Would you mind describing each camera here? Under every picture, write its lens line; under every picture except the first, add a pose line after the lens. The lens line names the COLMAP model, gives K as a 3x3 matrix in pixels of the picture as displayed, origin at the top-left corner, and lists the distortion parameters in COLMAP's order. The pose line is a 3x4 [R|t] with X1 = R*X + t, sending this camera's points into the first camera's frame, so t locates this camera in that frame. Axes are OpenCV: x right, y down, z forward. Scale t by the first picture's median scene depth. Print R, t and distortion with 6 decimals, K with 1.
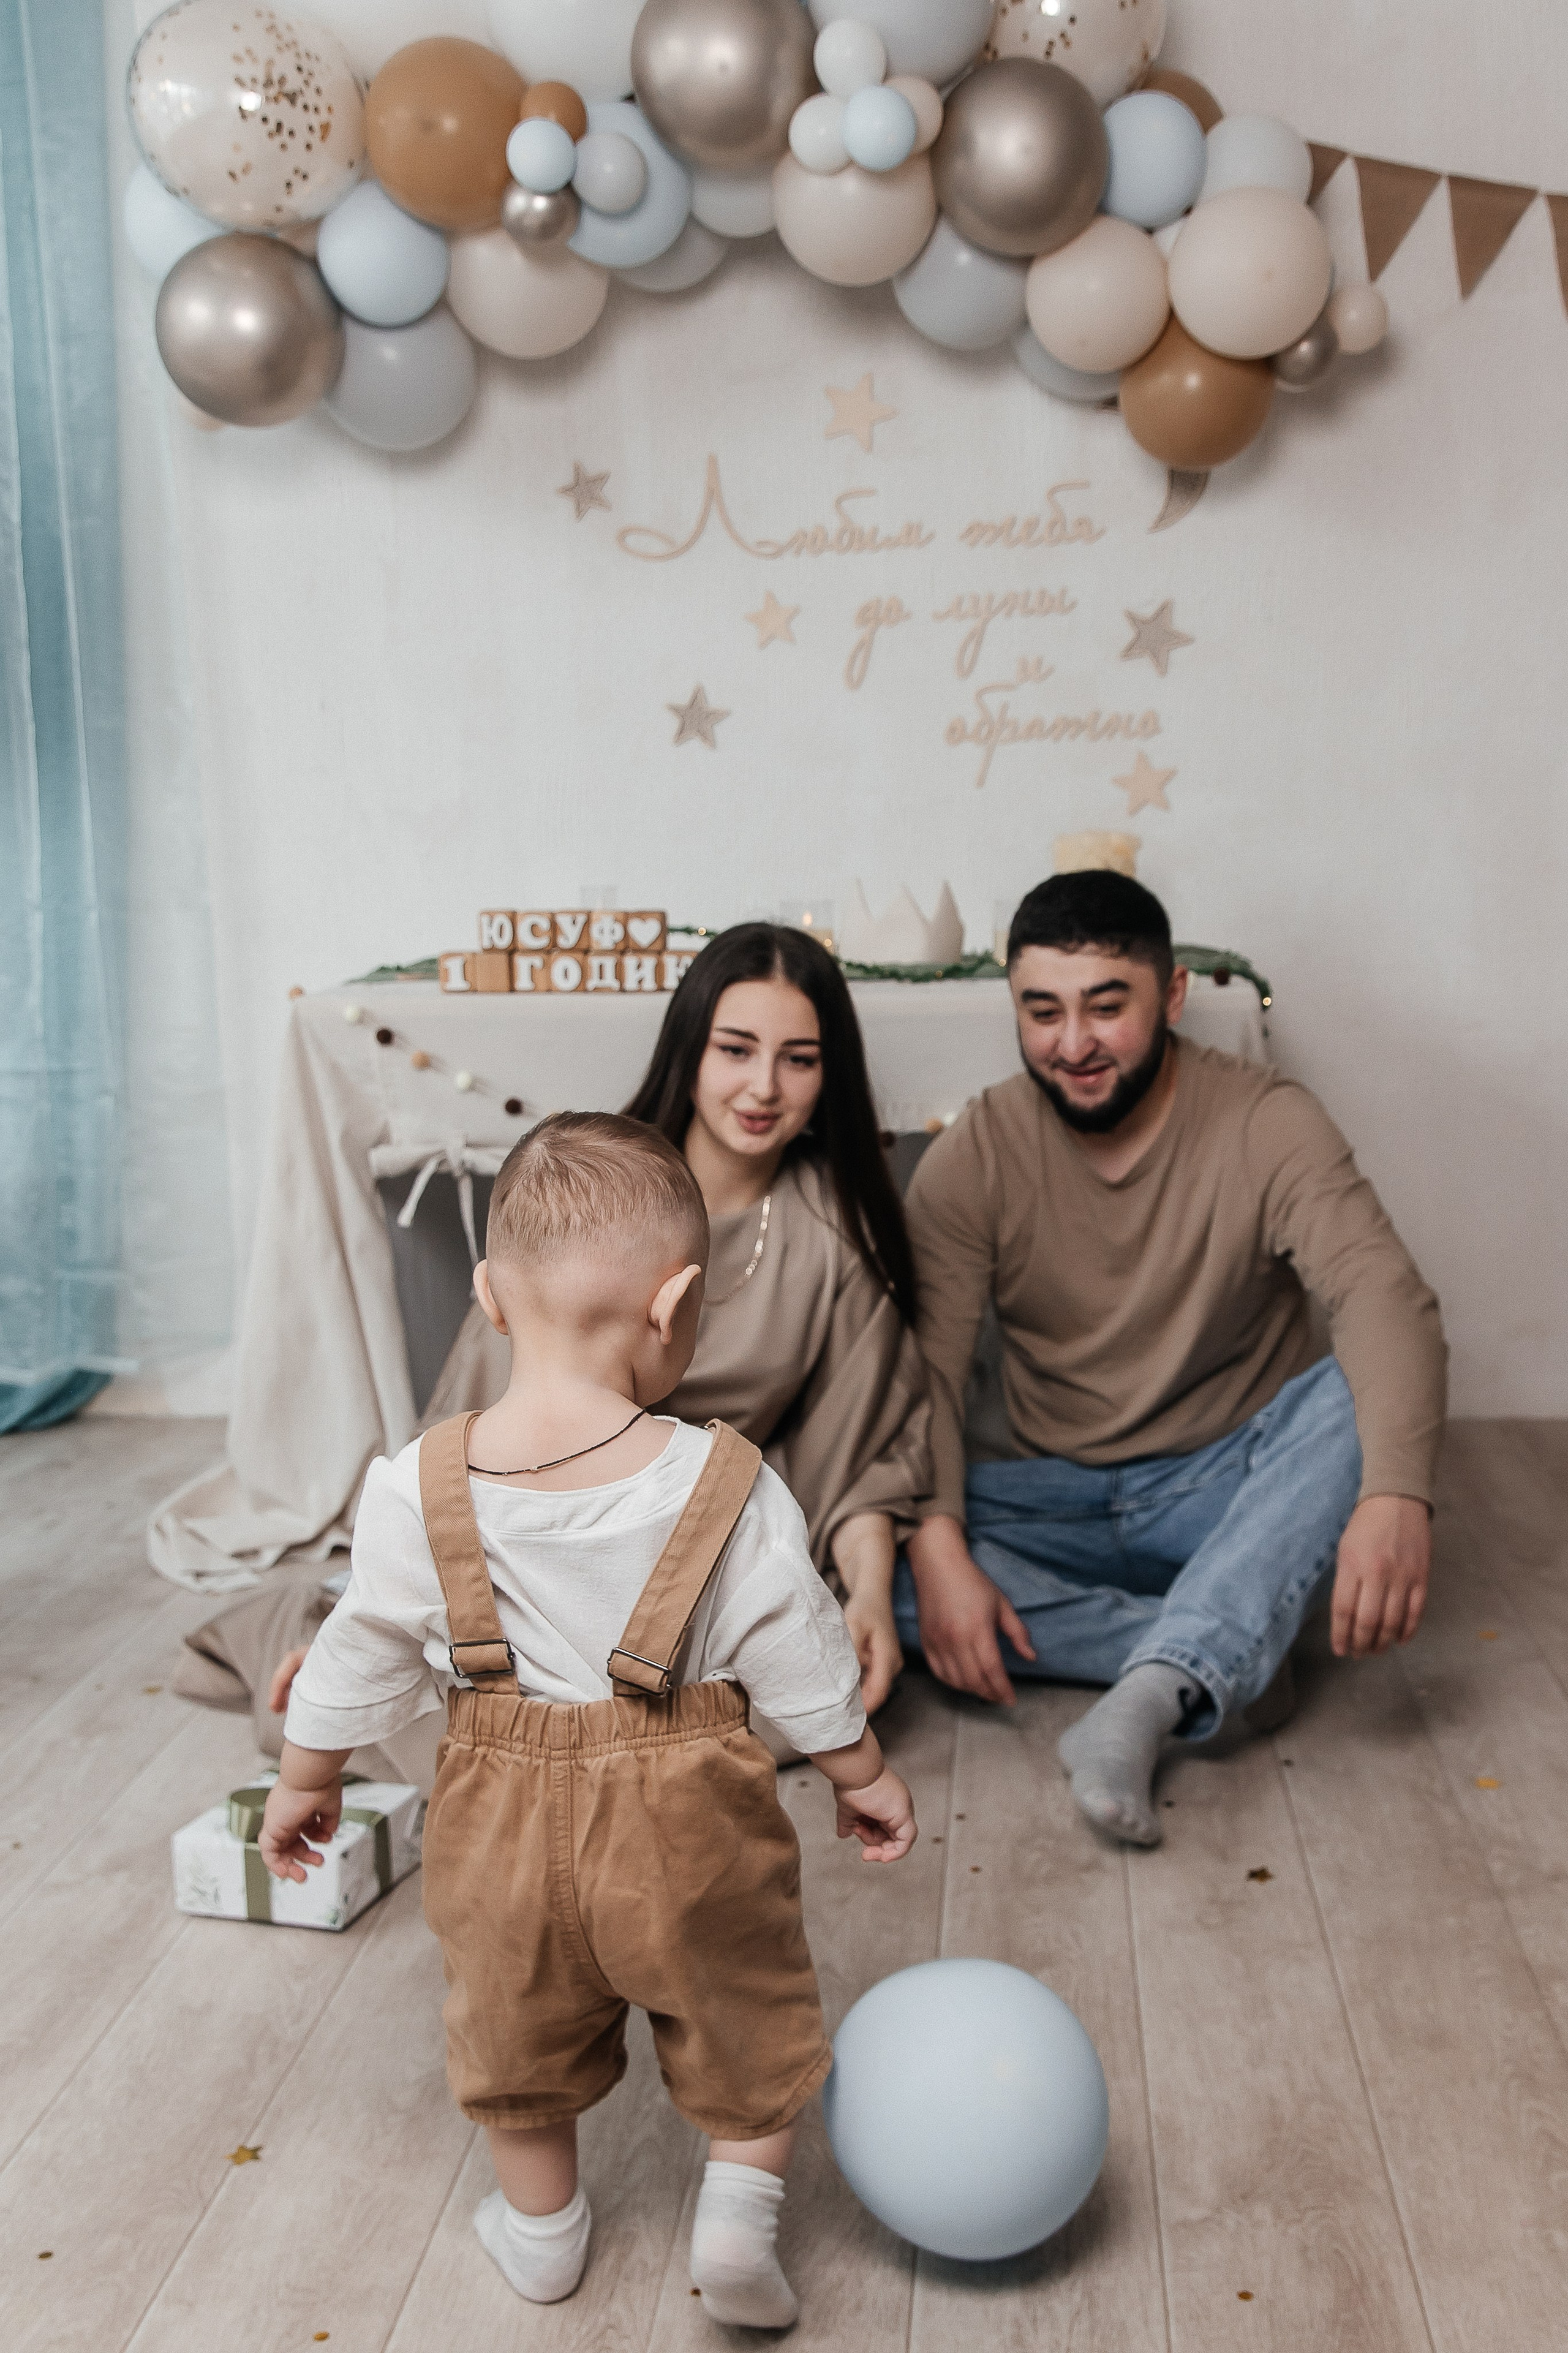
lens RADIAL K [[2155.3, 0, 921.7], [0, 2155.3, 1263.5], [0, 0, 1]] dist [-0.053755, 0.000000]
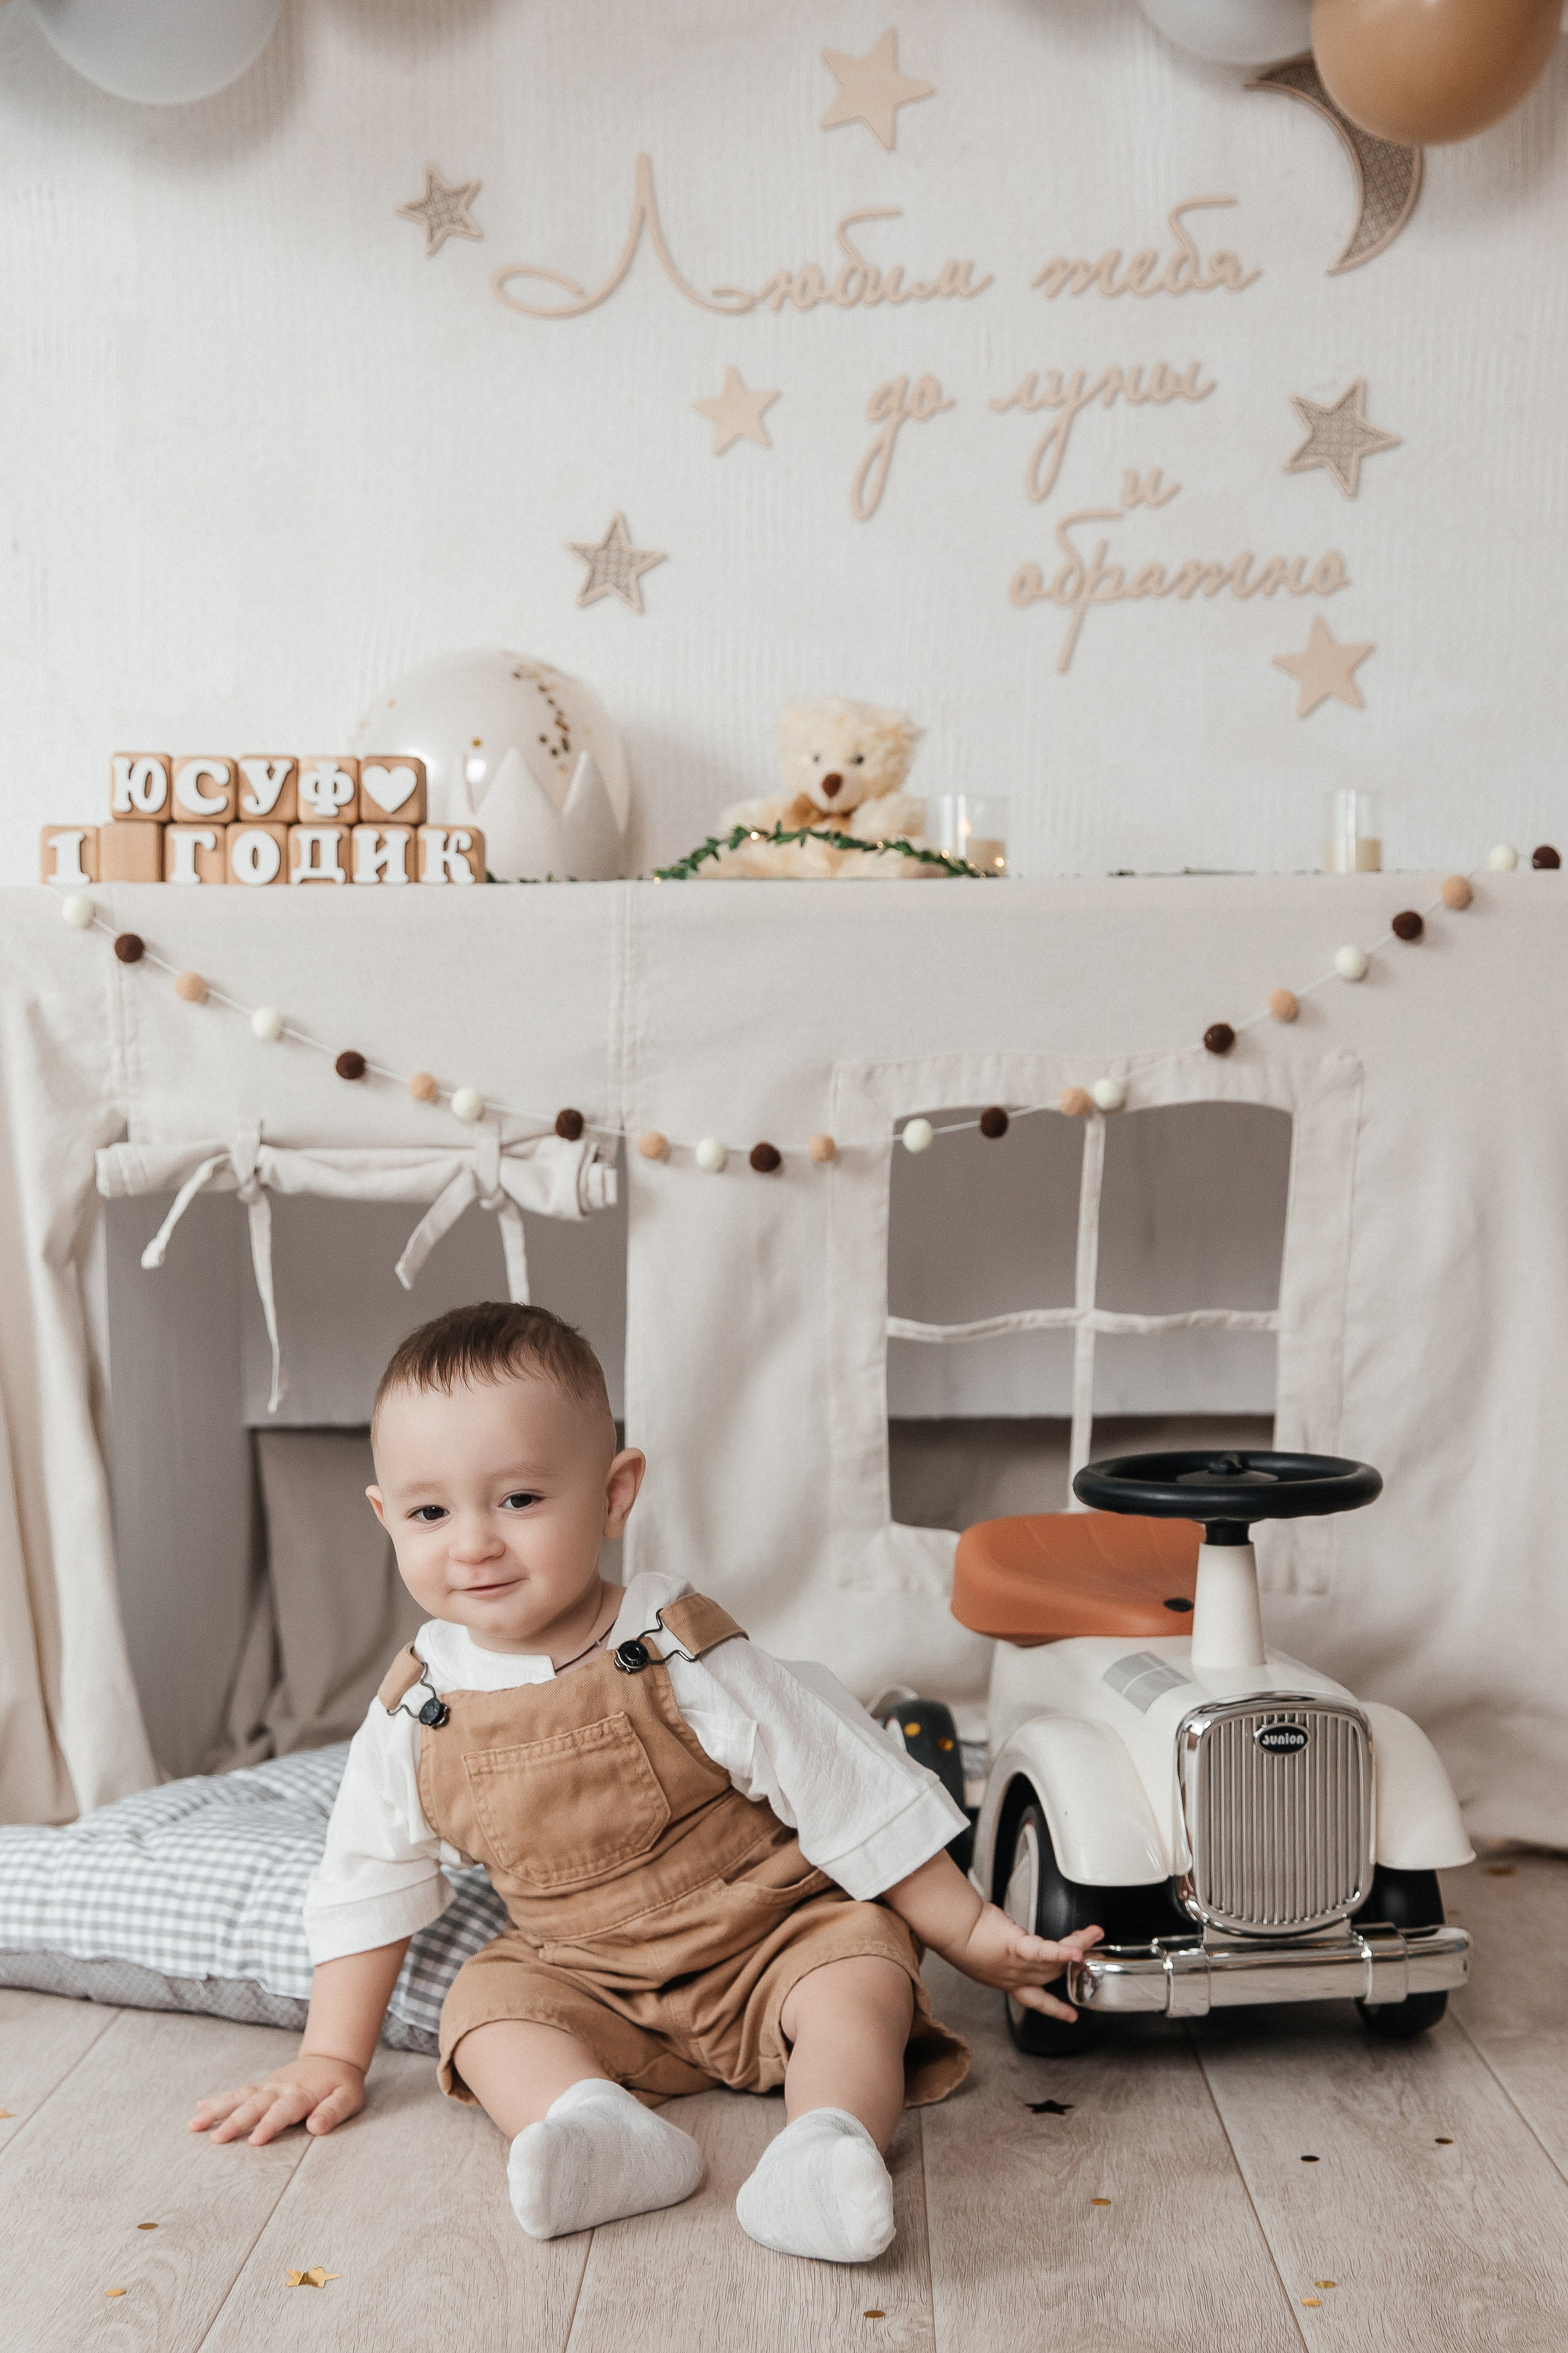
lens RADIAL K [[2861.7, 0, 836.4], [0, 2861.7, 1283.4], [0, 0, 1]] dist [-0.003263, 0.000000]
pose [[0.999287, -0.001523, 0.037730, -0.073477], [0.006921, 0.989646, -0.143360, 0.077937], [-0.037121, 0.143518, 0.988951, 0.201258]]
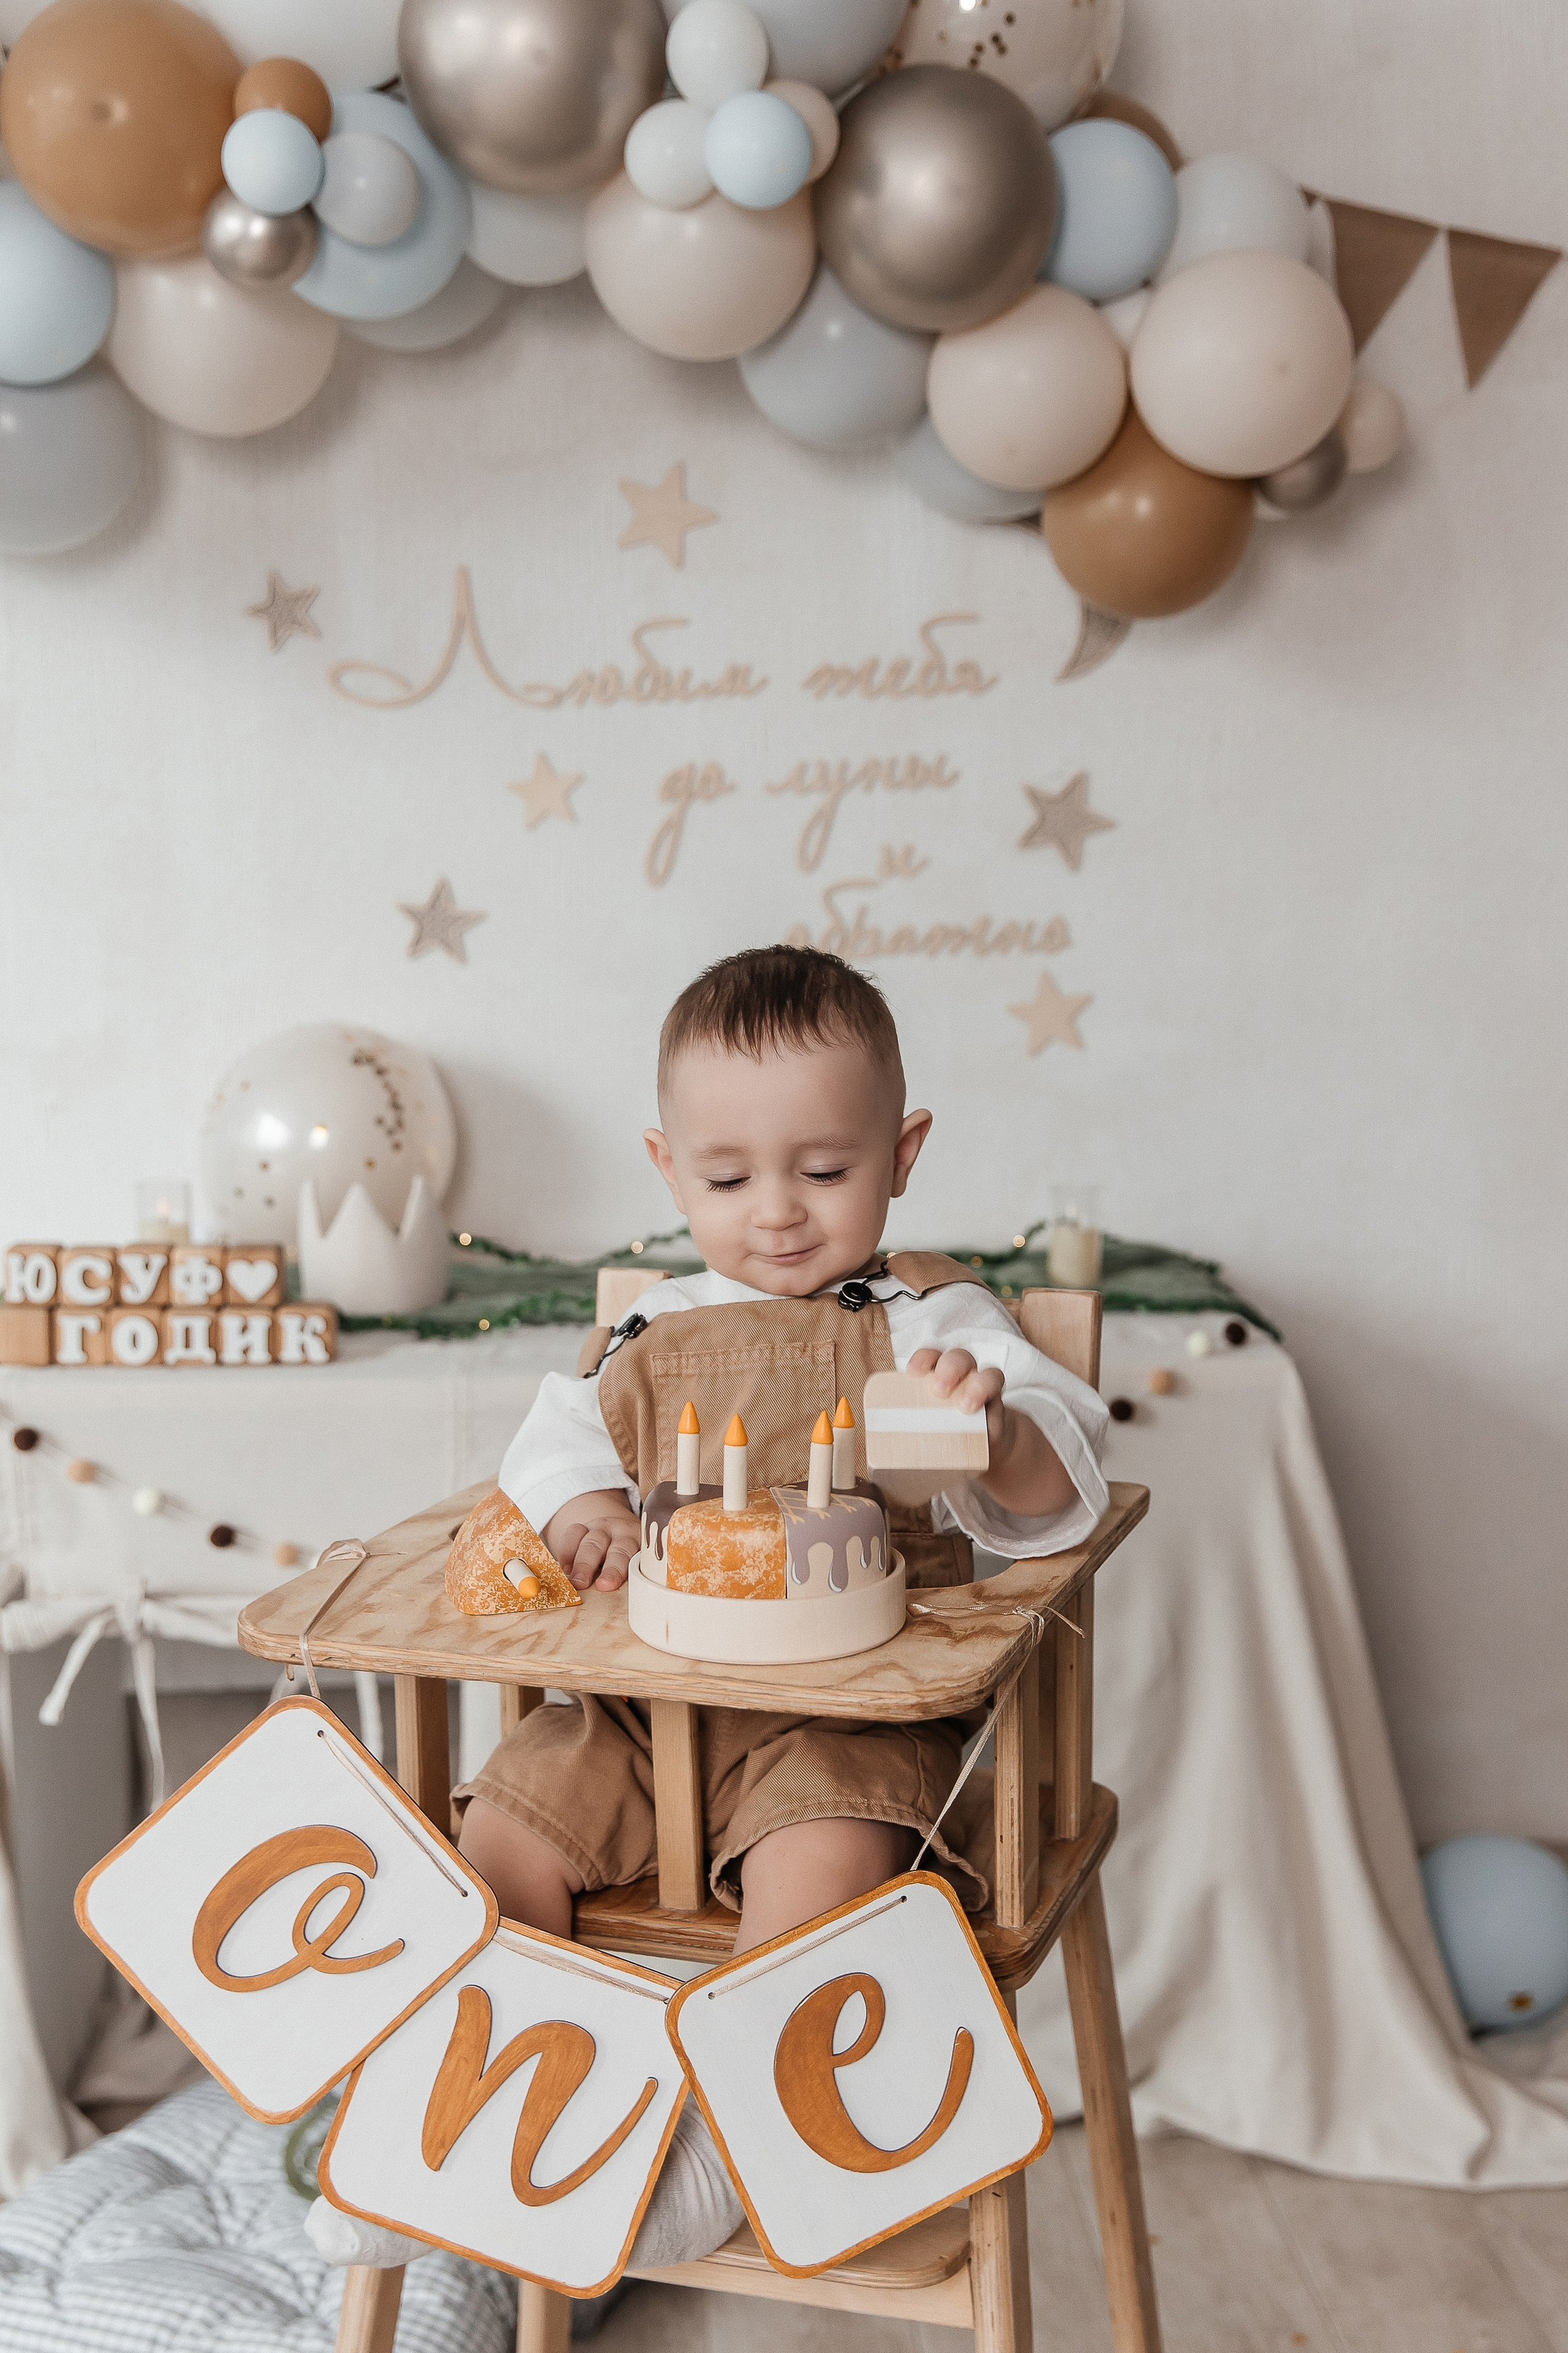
lens RADIAL K [[2525.8, 0, 838.1], [0, 2525.8, 1166.4], [0, 0, 1]] dist [-0.003343, 0.000000]
pose [[0.992170, -0.007139, 0.124694, -0.079998], [0.019252, 0.995175, -0.096207, -0.089712], [-0.123406, 0.097854, 0.987520, 0.154050]]
